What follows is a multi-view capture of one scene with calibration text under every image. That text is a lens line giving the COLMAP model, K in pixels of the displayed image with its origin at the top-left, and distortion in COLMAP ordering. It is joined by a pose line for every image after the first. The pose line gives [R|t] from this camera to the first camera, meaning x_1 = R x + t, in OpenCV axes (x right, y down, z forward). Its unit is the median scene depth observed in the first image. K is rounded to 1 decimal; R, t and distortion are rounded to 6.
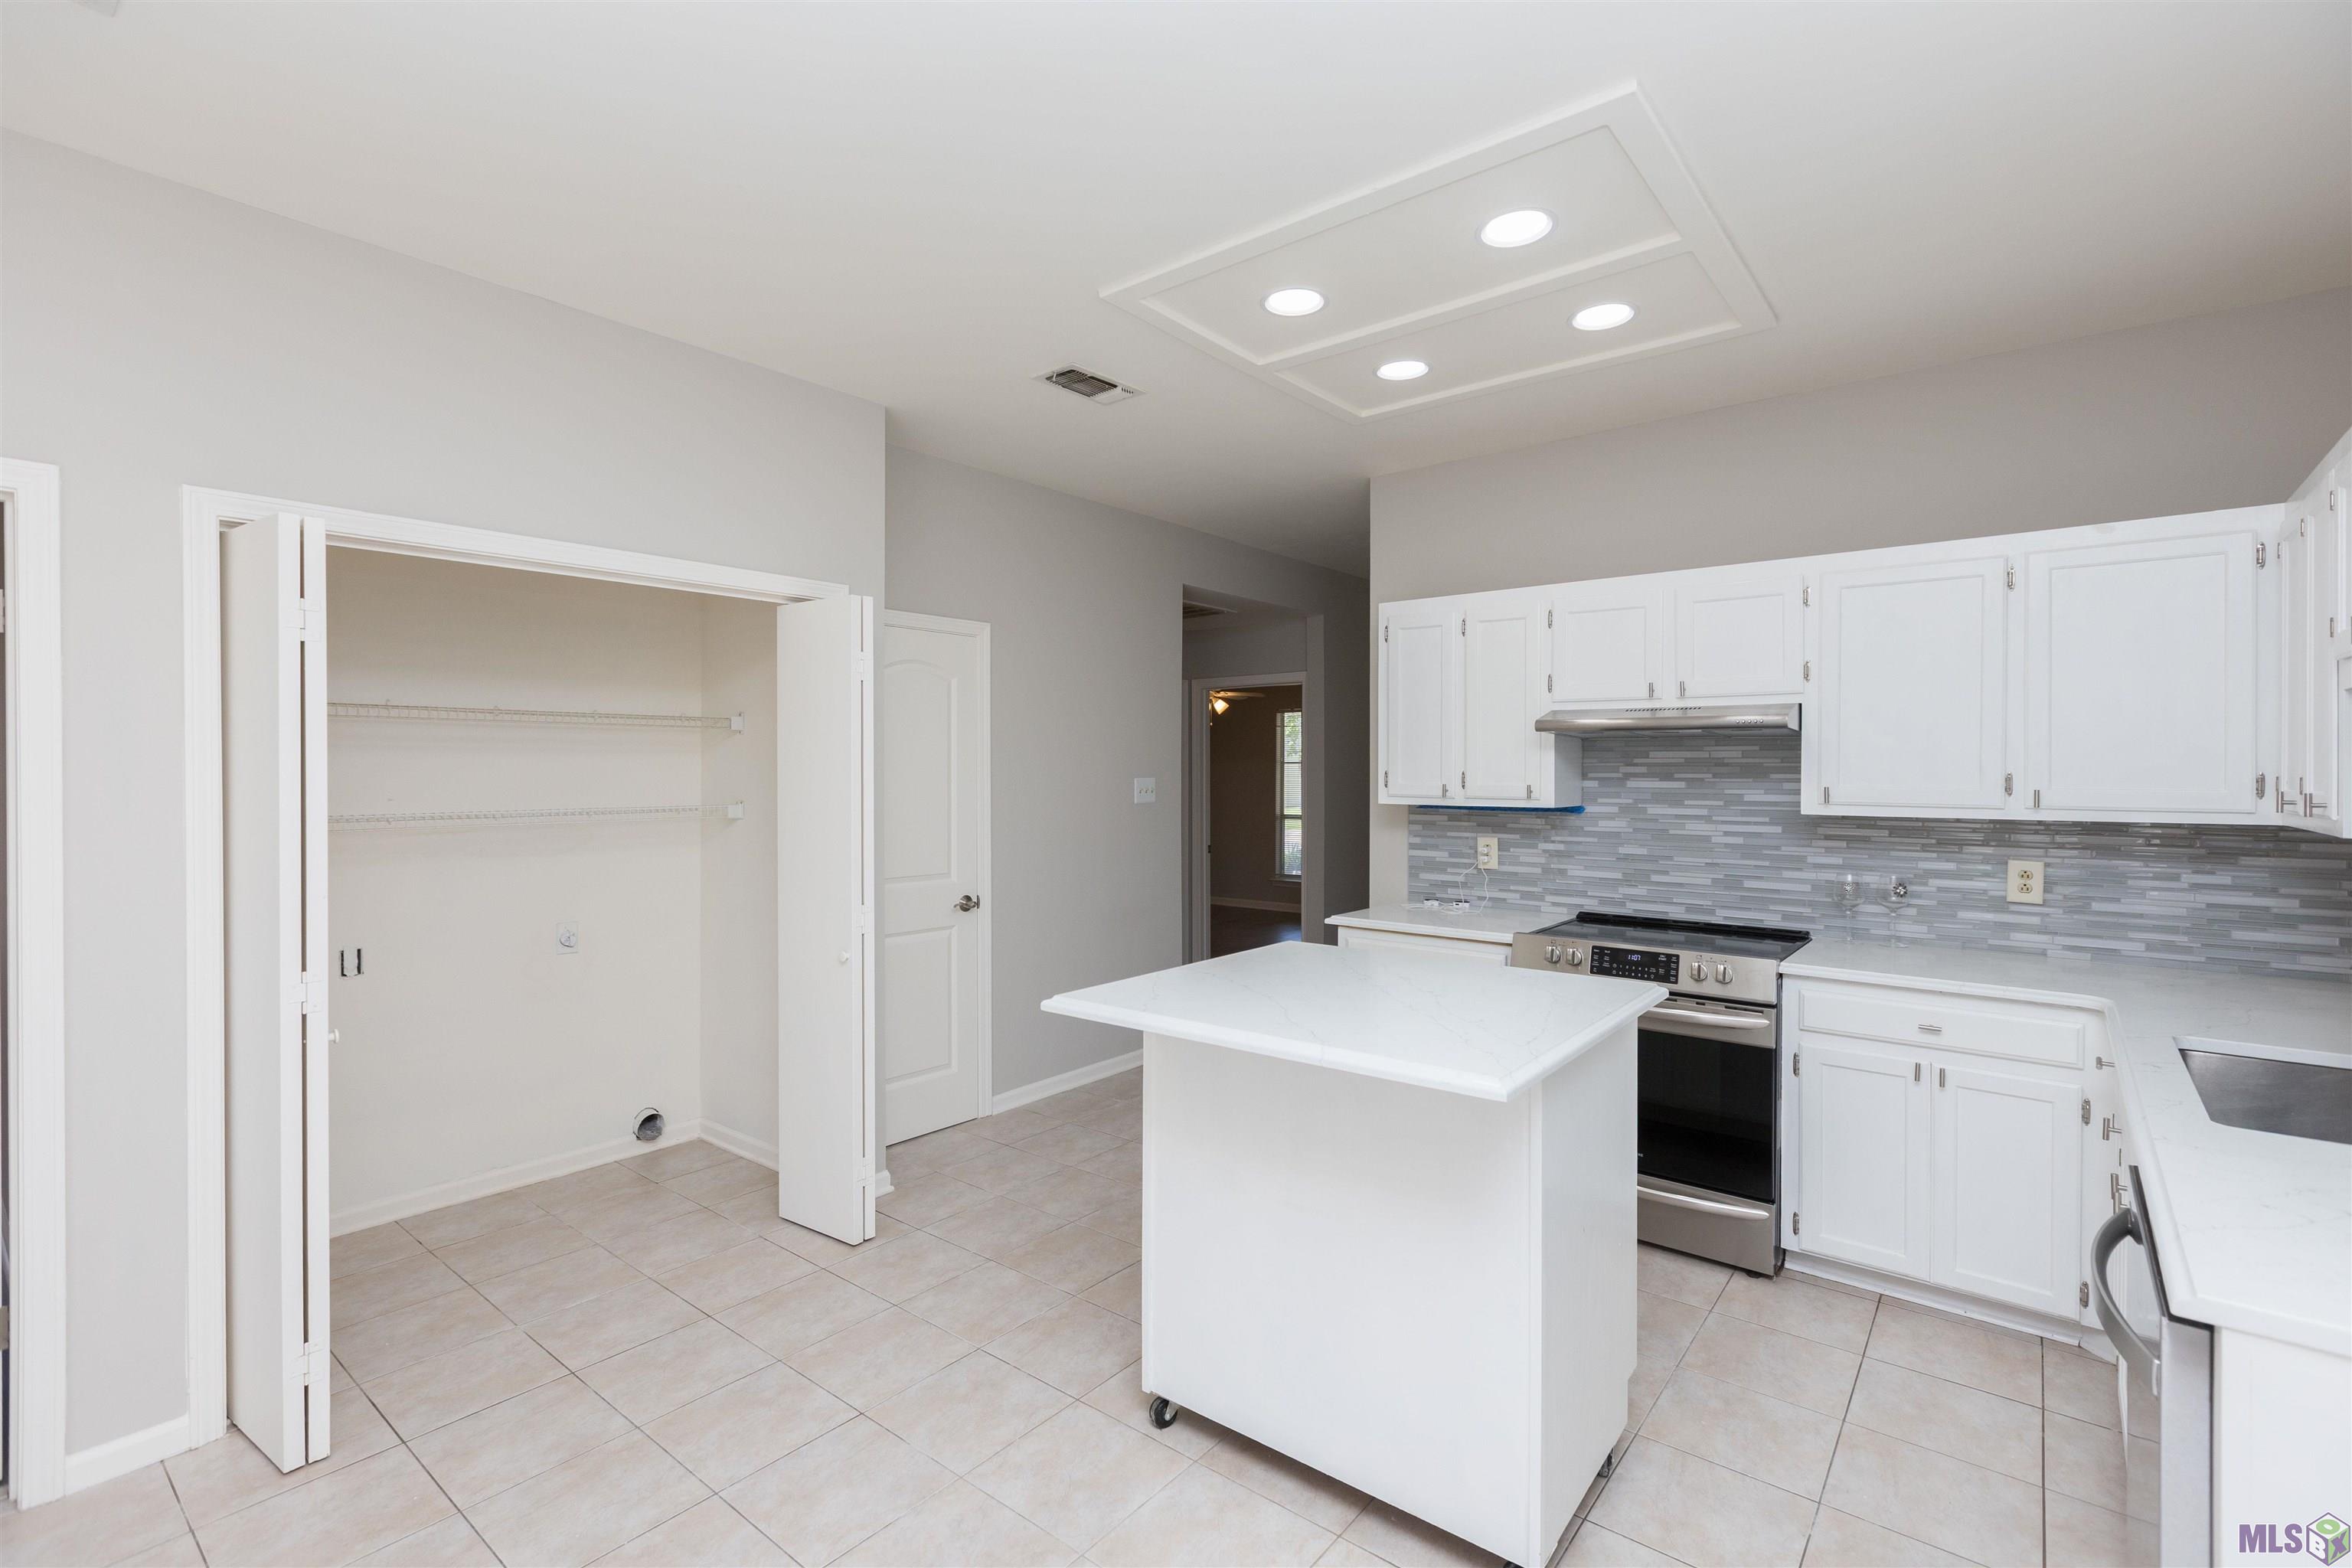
lens RADIAL K [[1054.6, 0, 1105.2], [0, 1054.6, 773.3], [0, 0, 1]] dist [0.002374, 0.000159]
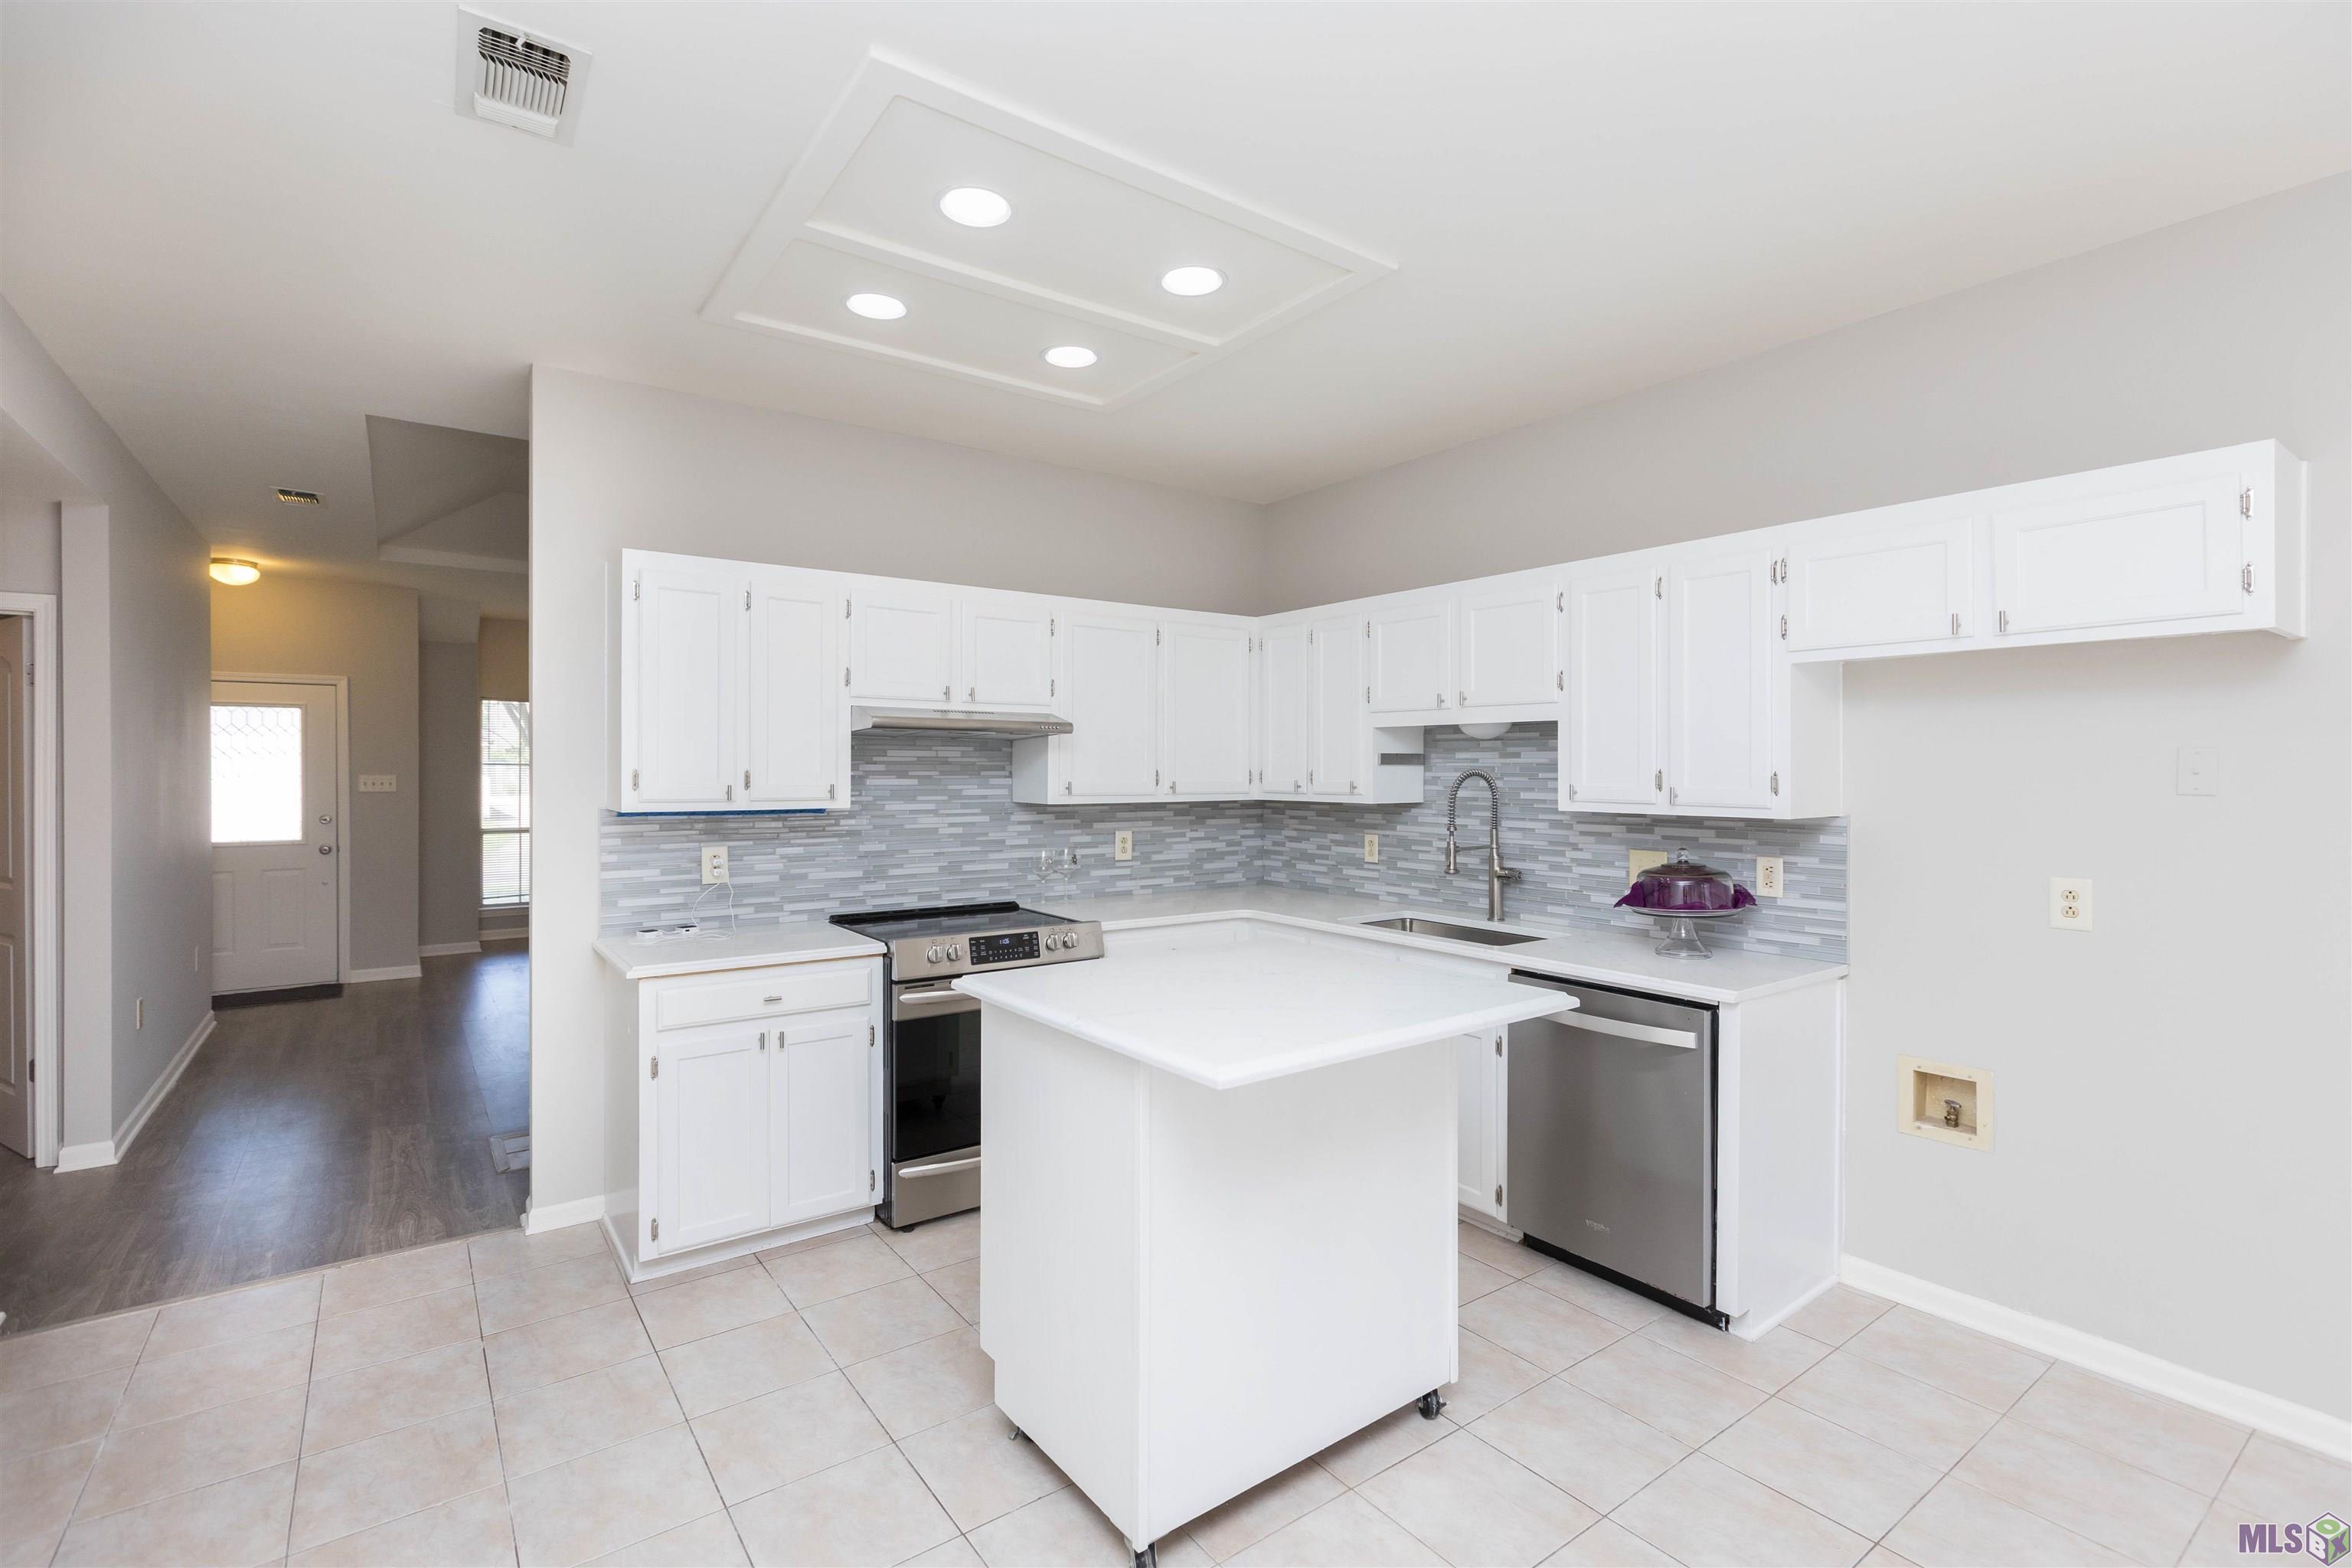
lens RADIAL K [[1054.6, 0, 1246.3], [0, 1054.6, 767.5], [0, 0, 1]] dist [0.002374, 0.000159]
pose [[0.217566, -0.001436, 0.976045, -0.533414], [0.000837, 0.999999, 0.001285, -0.005962], [-0.976045, 0.000538, 0.217567, 0.554017]]
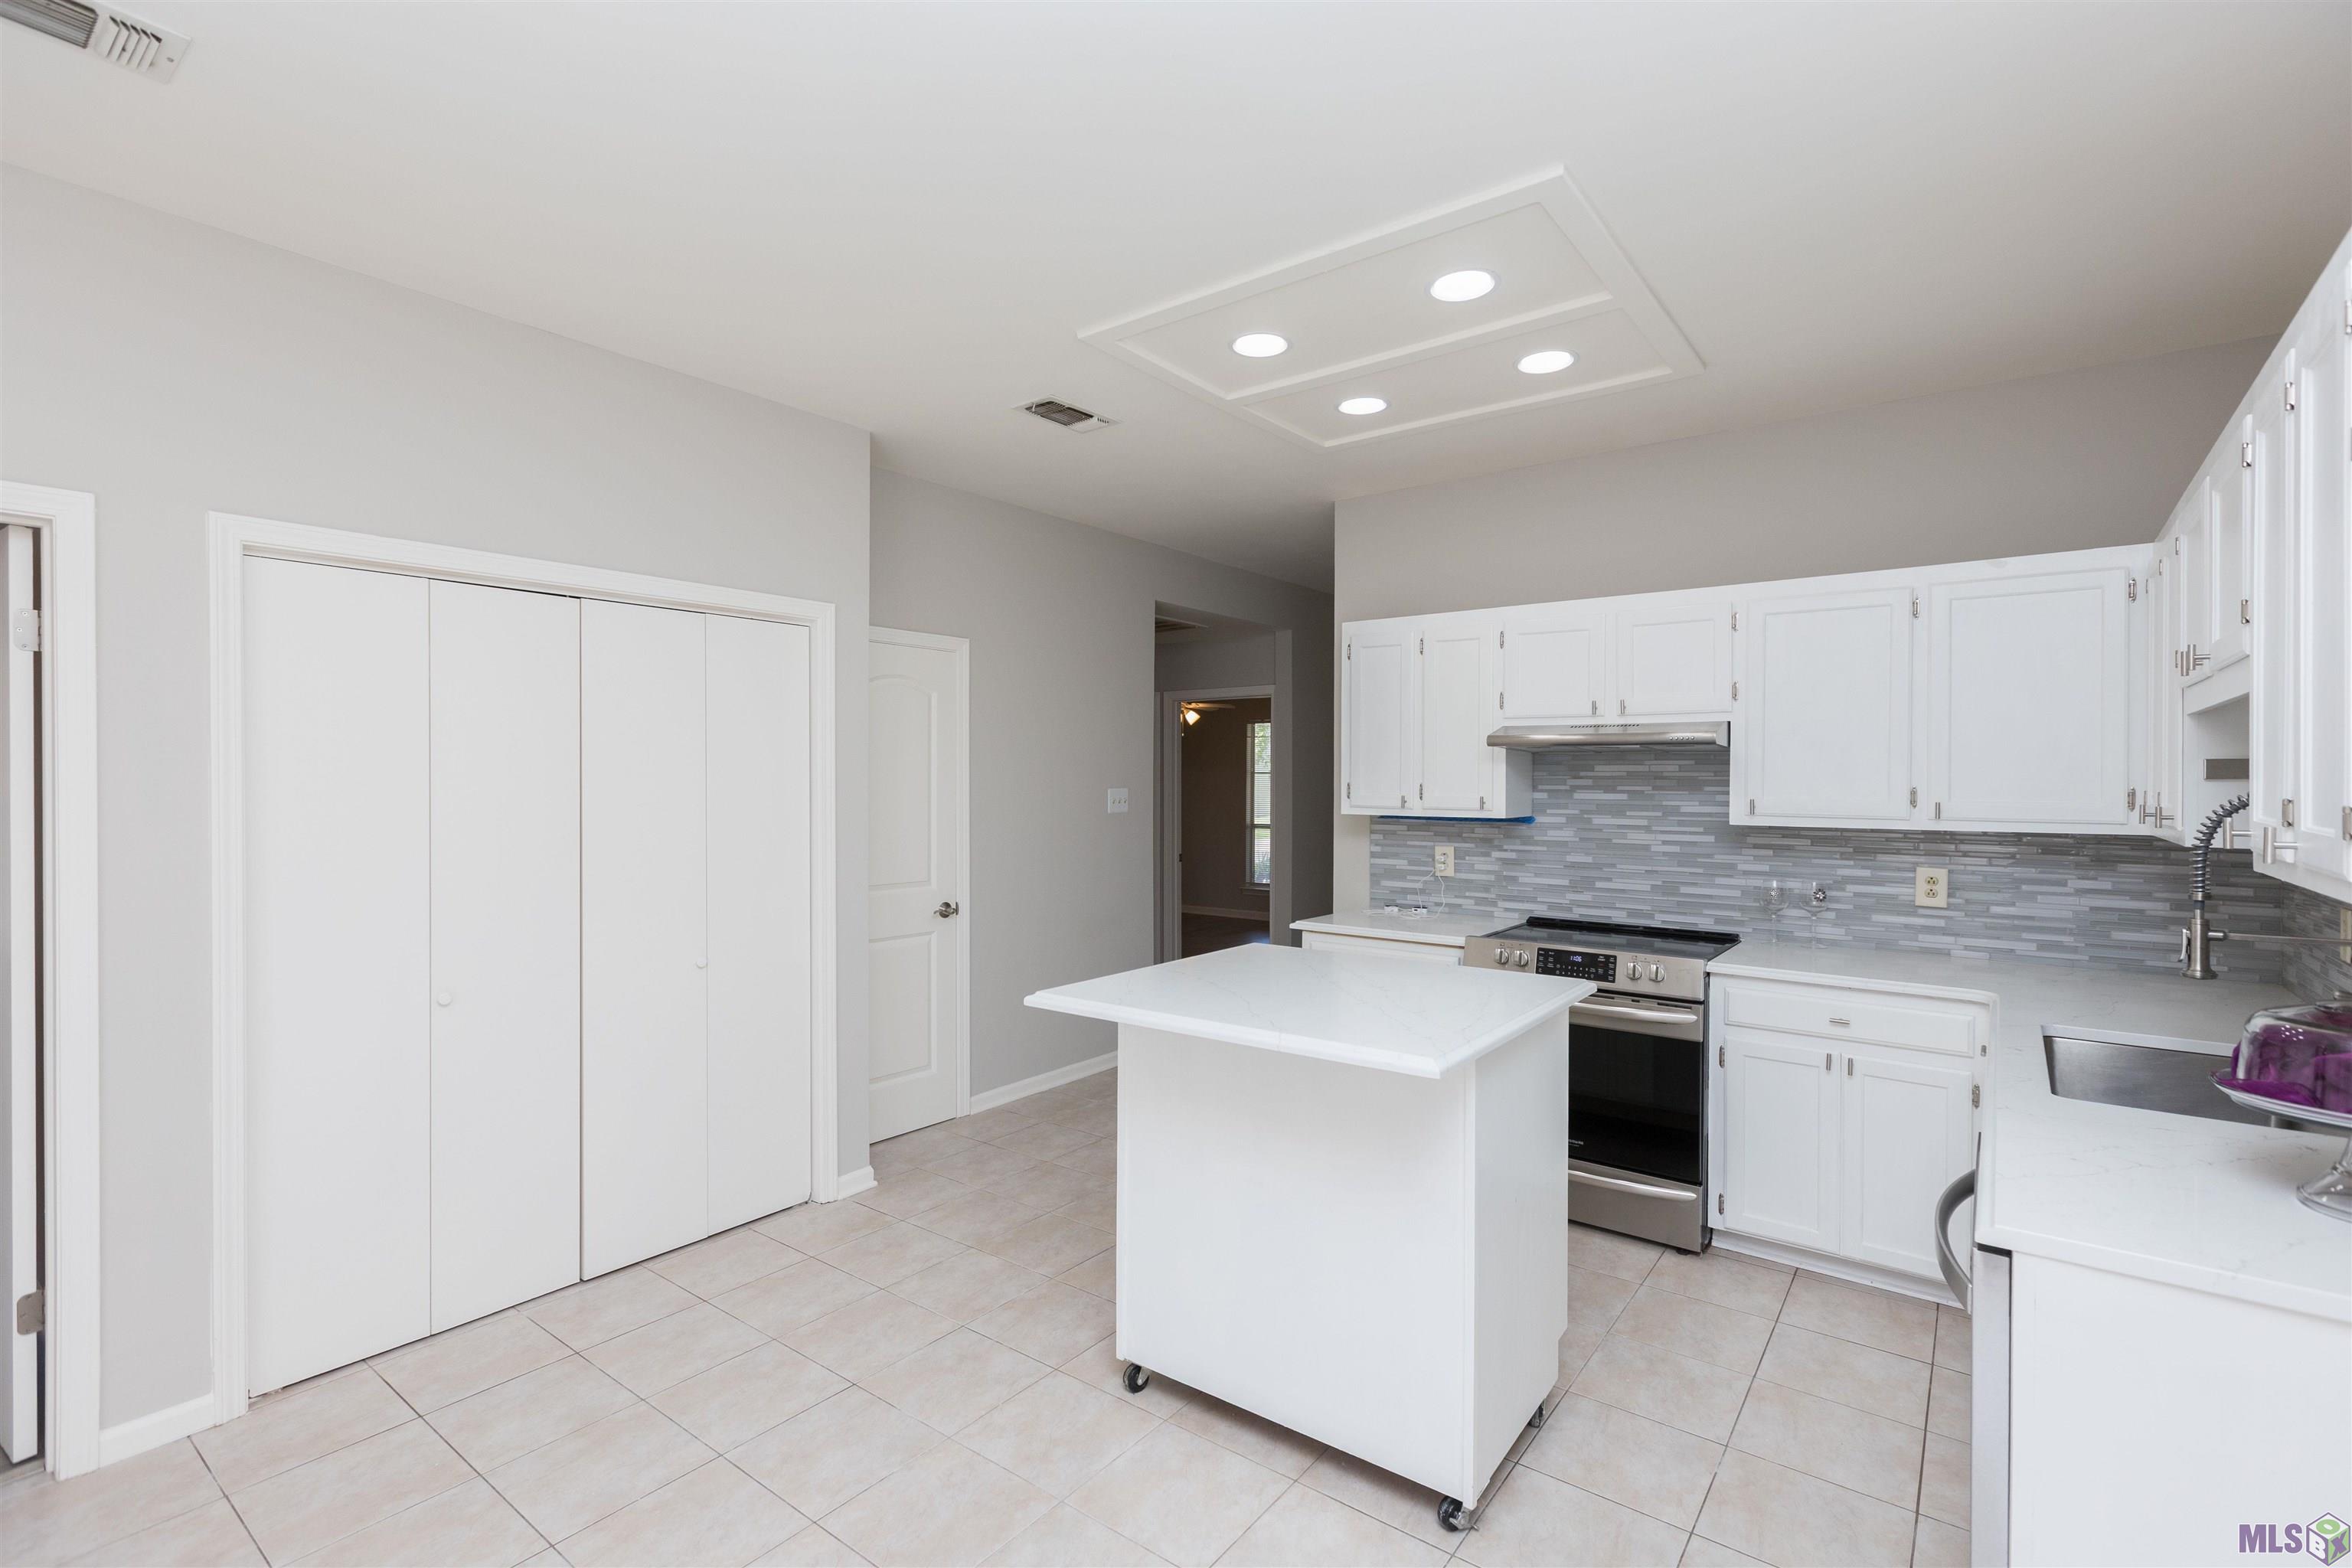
lens RADIAL K [[1054.6, 0, 1113.3], [0, 1054.6, 780.2], [0, 0, 1]] dist [0.002374, 0.000159]
pose [[0.999424, 0.002275, 0.033872, -0.004233], [-0.002204, 0.999995, -0.002147, -0.002929], [-0.033876, 0.002071, 0.999424, -0.055864]]
